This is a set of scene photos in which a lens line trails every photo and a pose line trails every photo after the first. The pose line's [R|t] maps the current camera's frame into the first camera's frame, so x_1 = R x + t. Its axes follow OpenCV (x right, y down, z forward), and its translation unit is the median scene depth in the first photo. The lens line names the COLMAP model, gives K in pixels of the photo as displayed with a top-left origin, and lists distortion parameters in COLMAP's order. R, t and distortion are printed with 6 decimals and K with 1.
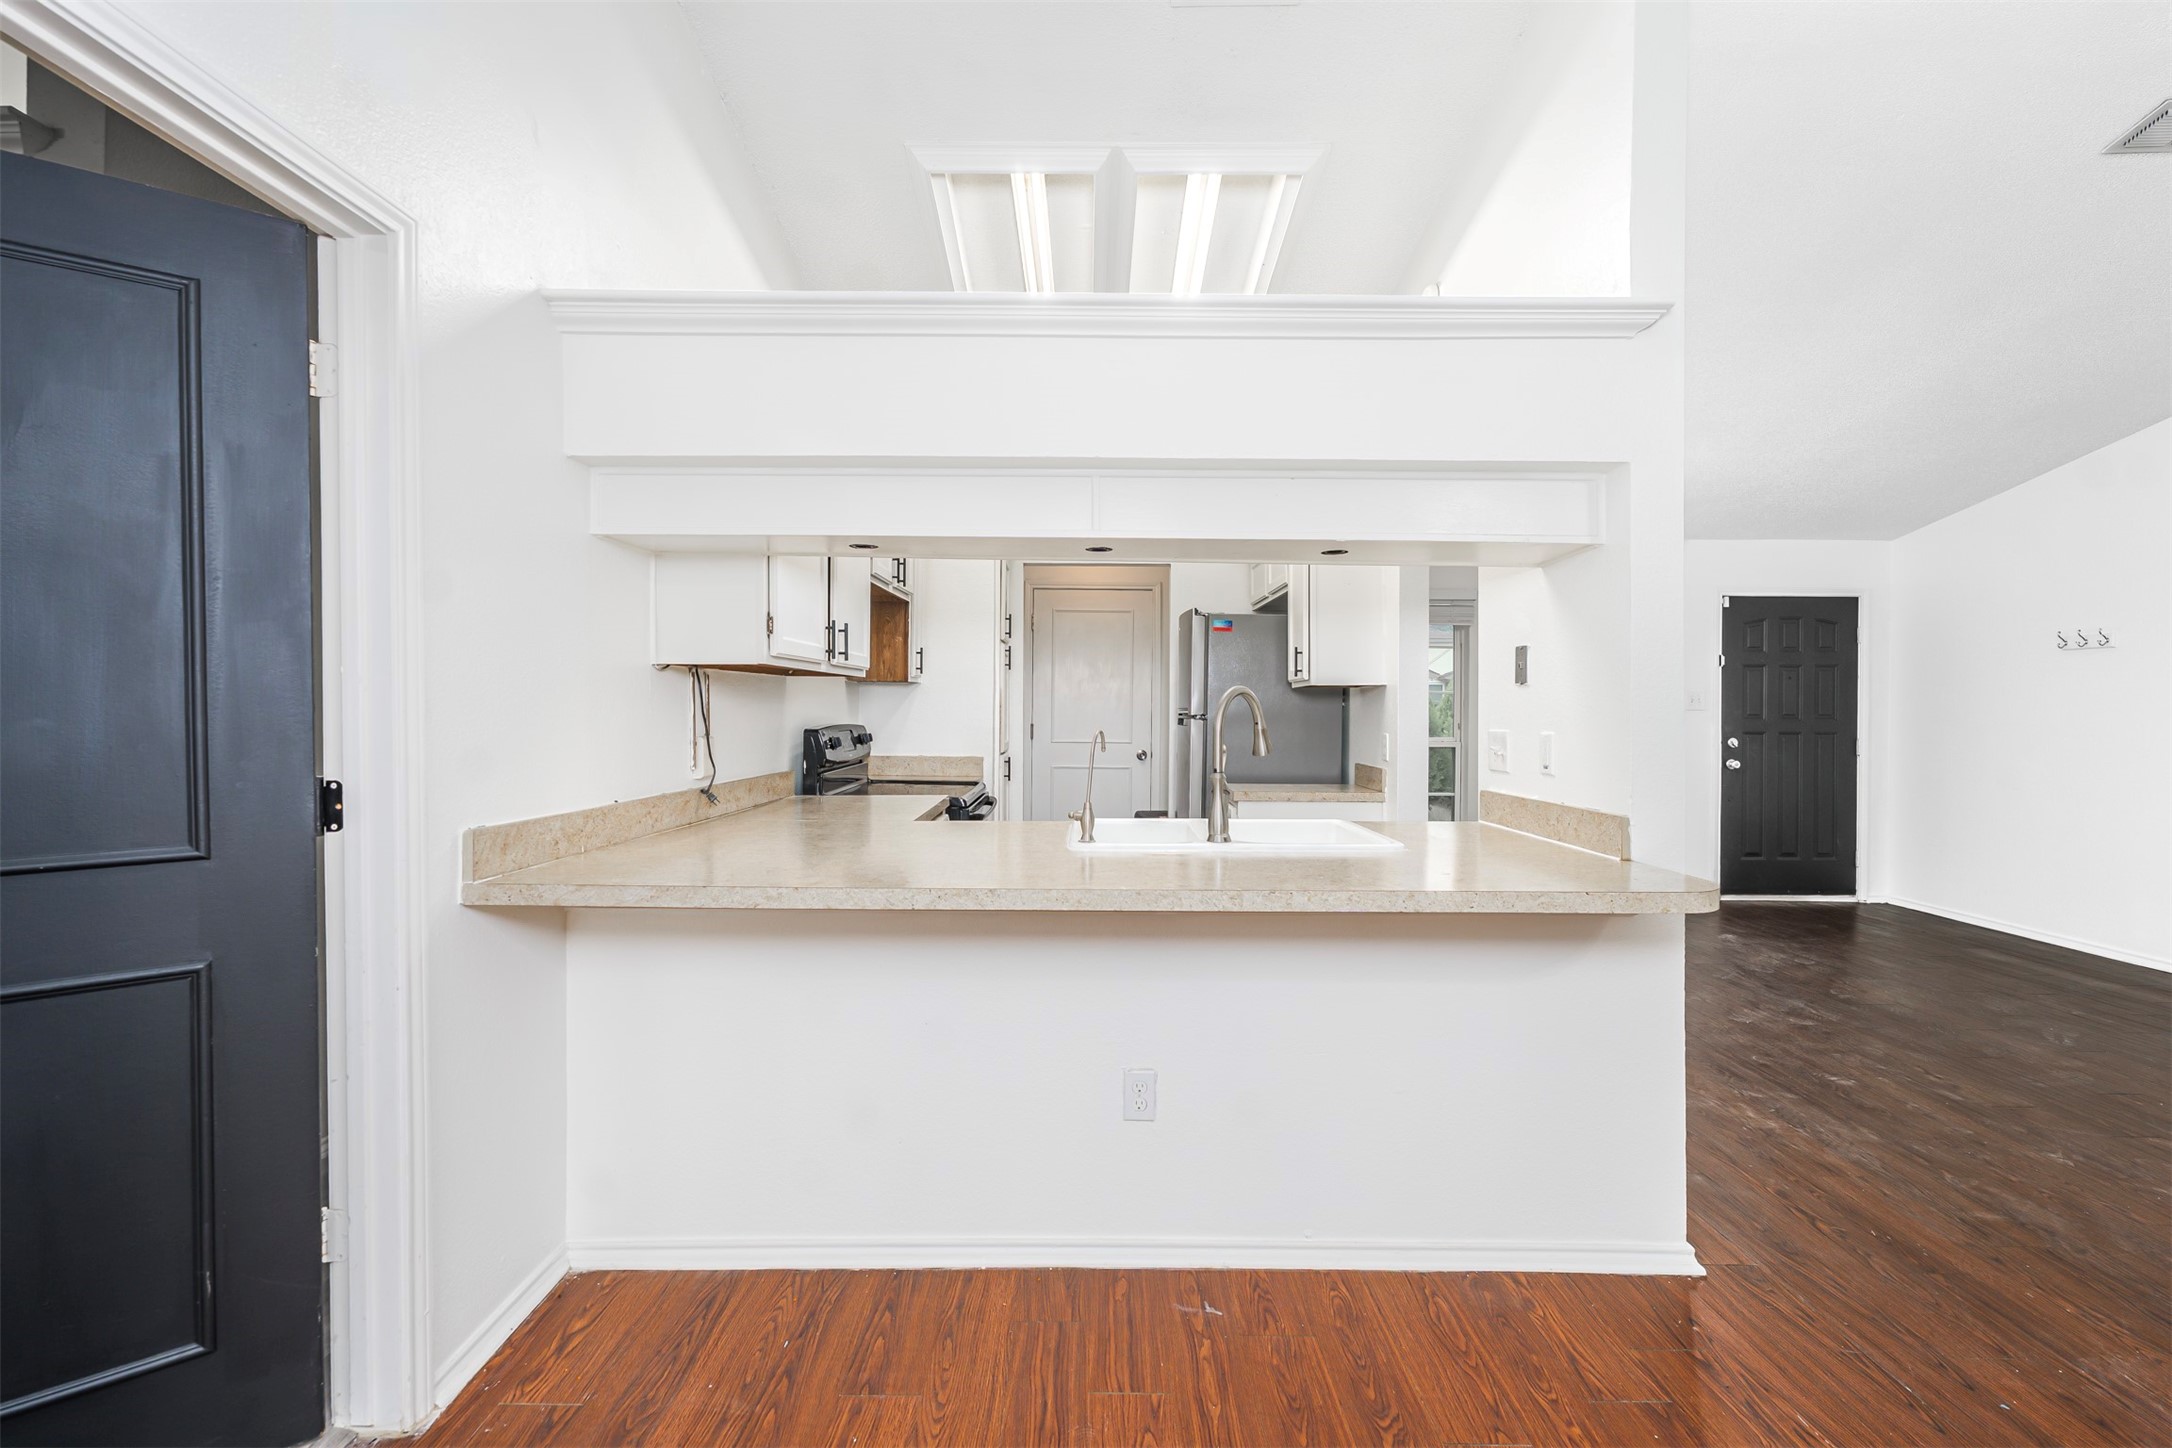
lens RADIAL K [[907.4, 0, 1089.4], [0, 907.4, 720.0], [0, 0, 1]] dist [0.003410, 0.000025]
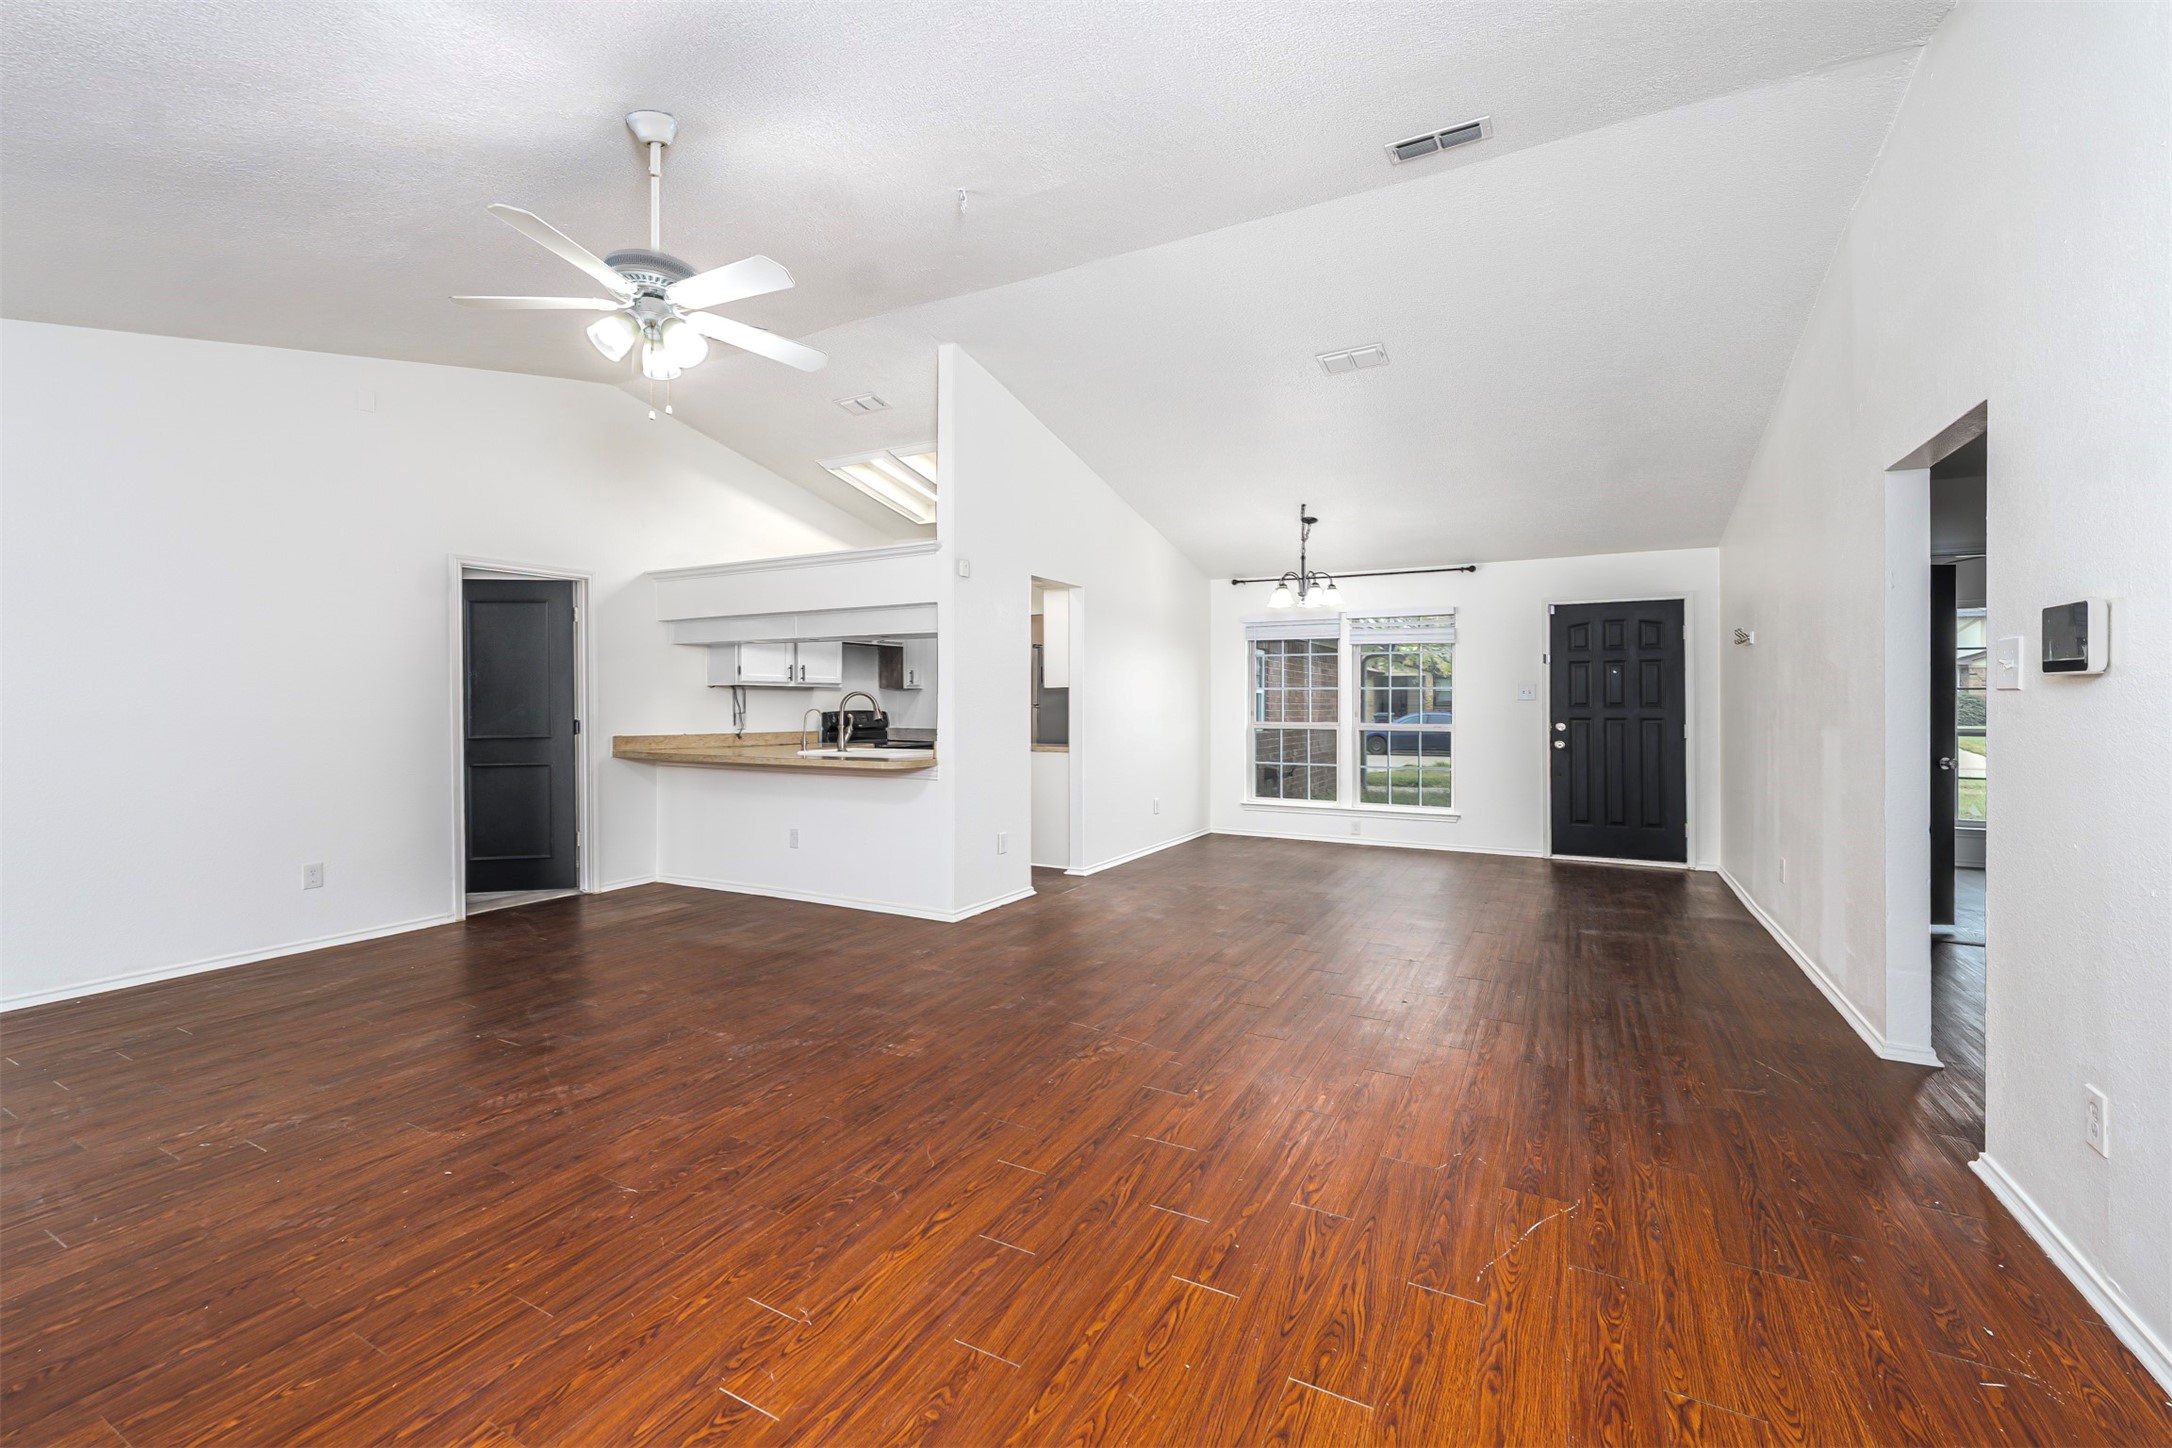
lens RADIAL K [[907.4, 0, 1082.7], [0, 907.4, 717.1], [0, 0, 1]] dist [0.003410, 0.000025]
pose [[0.882007, 0.002247, -0.471231, 1.044221], [-0.001125, 0.999996, 0.002662, 0.013898], [0.471235, -0.001818, 0.882006, -0.510164]]
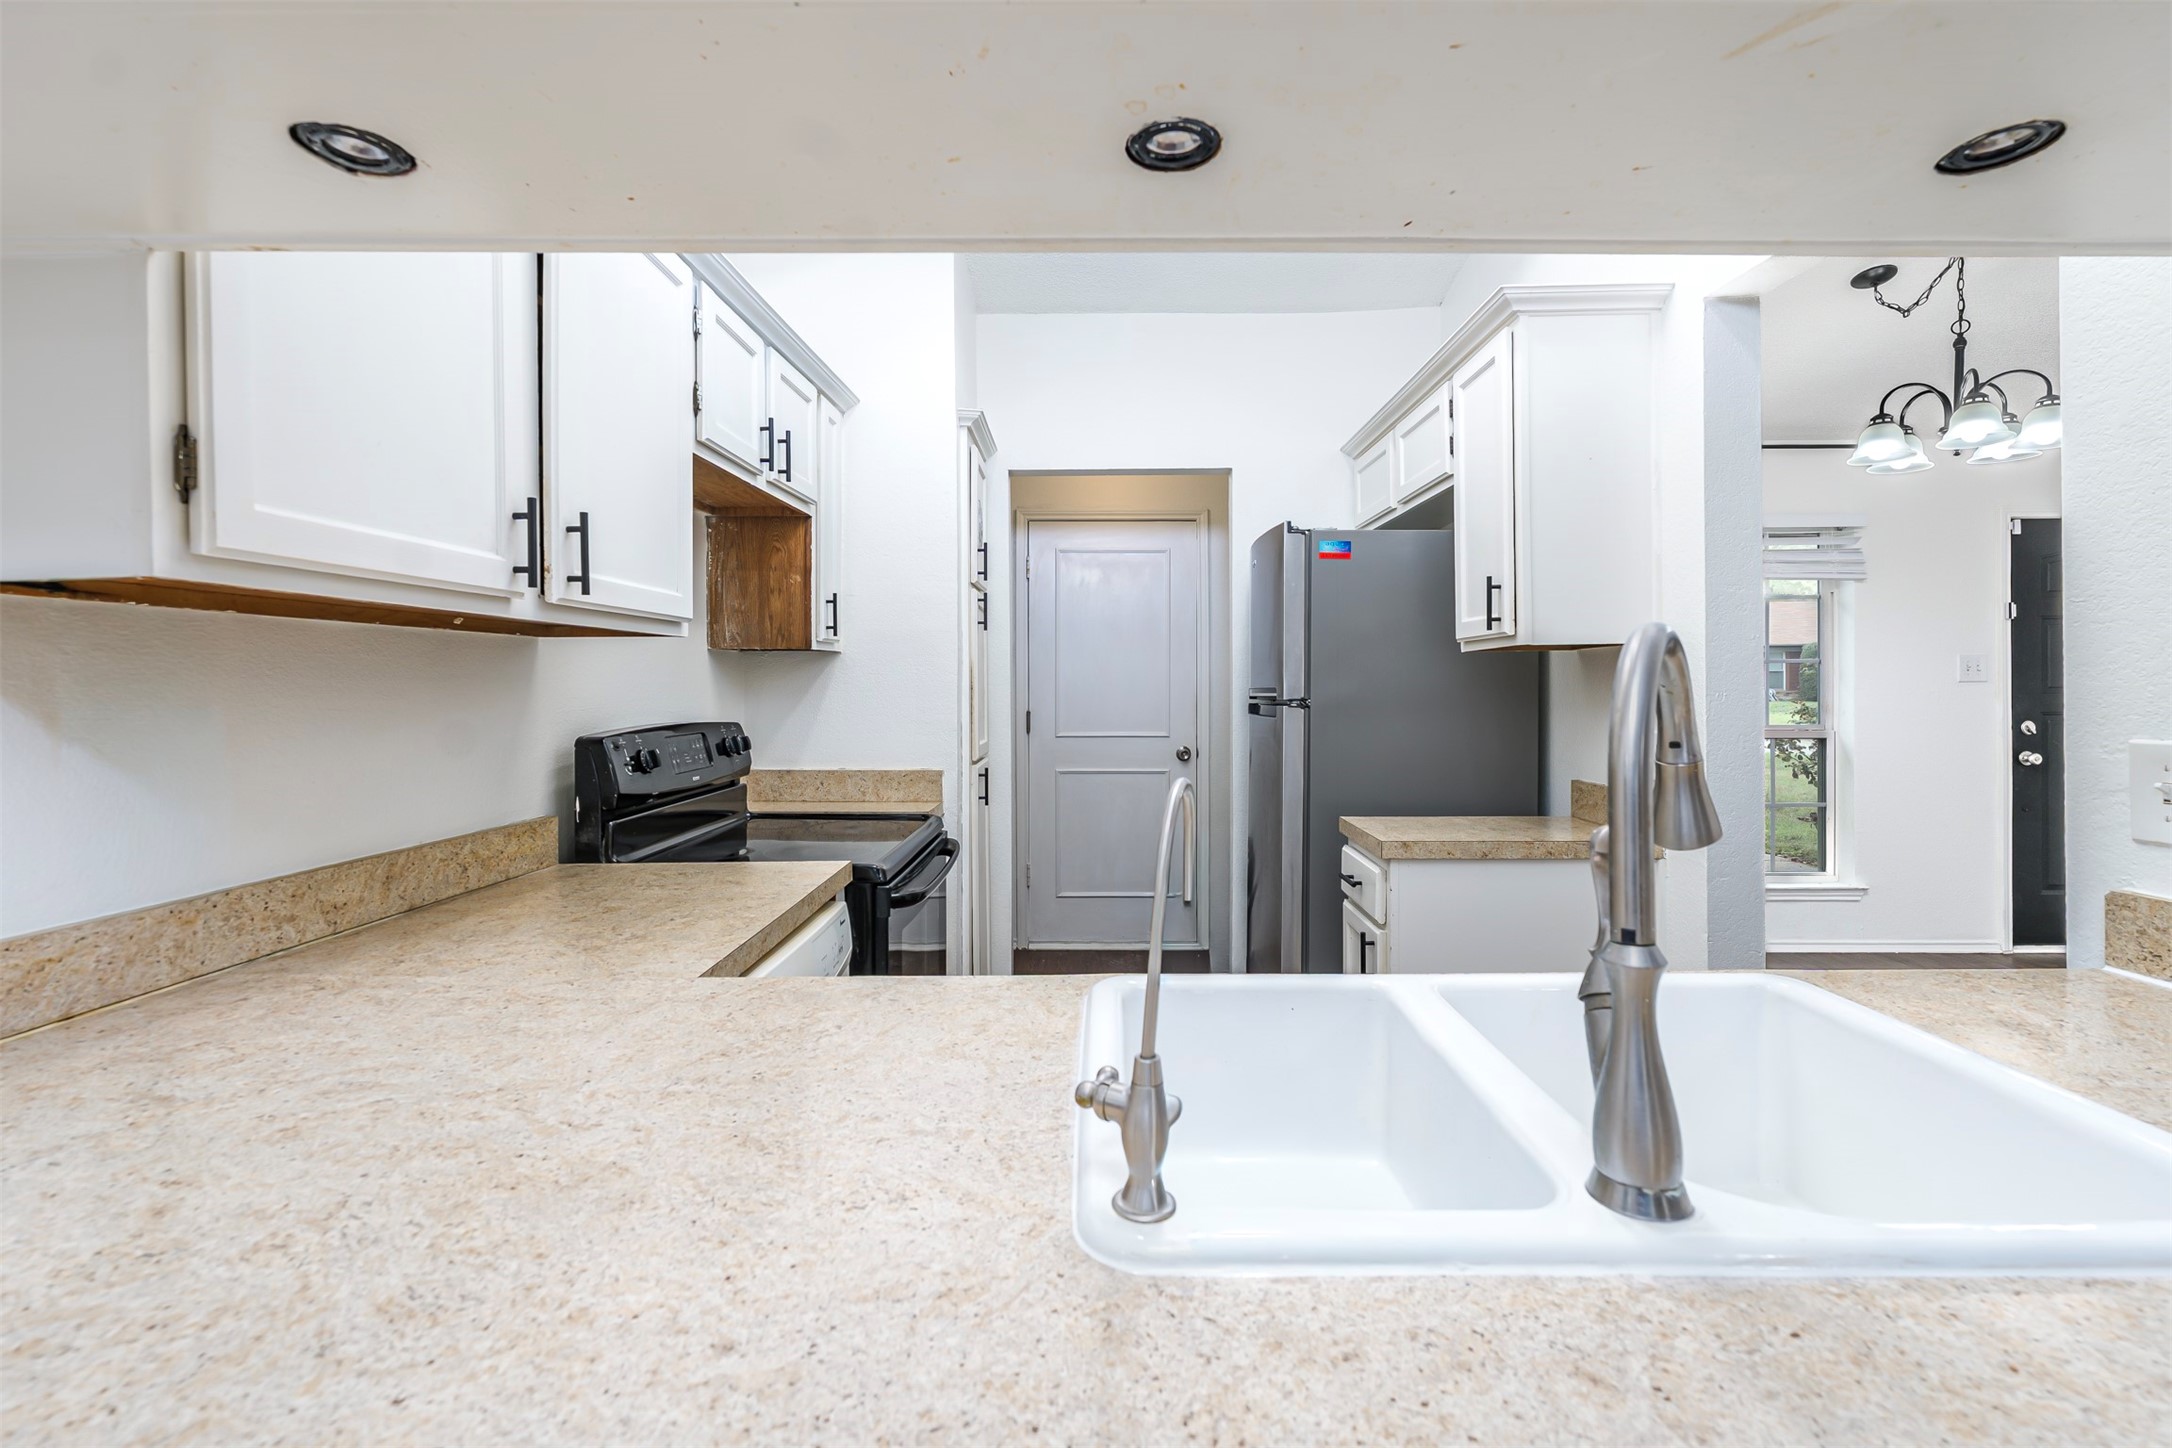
lens RADIAL K [[907.4, 0, 1071.0], [0, 907.4, 689.4], [0, 0, 1]] dist [0.003410, 0.000025]
pose [[0.999356, -0.010432, -0.034331, -0.007331], [0.010147, 0.999913, -0.008471, -0.008726], [0.034416, 0.008117, 0.999375, 0.397897]]
